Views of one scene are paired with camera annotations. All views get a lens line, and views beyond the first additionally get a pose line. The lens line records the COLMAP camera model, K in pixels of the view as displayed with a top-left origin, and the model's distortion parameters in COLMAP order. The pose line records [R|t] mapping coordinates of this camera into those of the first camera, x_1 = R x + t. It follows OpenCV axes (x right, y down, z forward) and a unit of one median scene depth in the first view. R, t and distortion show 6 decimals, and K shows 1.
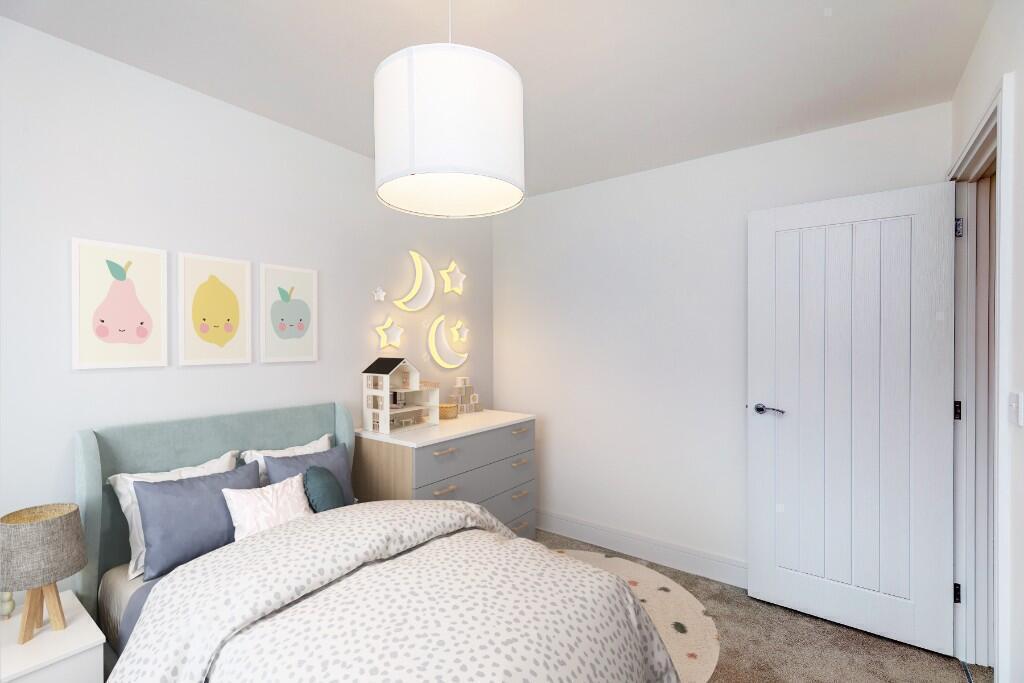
lens RADIAL K [[455.9, 0, 509.2], [0, 455.9, 341.6], [0, 0, 1]] dist [0.000306, 0.000011]
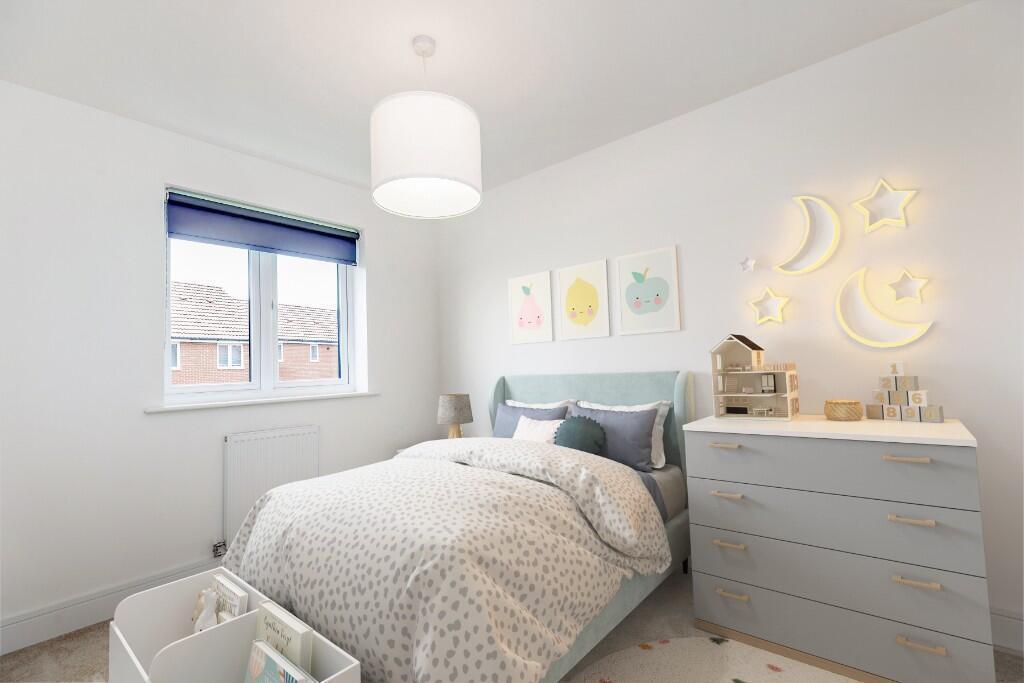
lens RADIAL K [[455.9, 0, 509.2], [0, 455.9, 341.6], [0, 0, 1]] dist [0.000306, 0.000011]
pose [[-0.031876, -0.066906, -0.997250, 0.895214], [0.062451, 0.995674, -0.068796, 0.162491], [0.997539, -0.064472, -0.027559, 0.937920]]
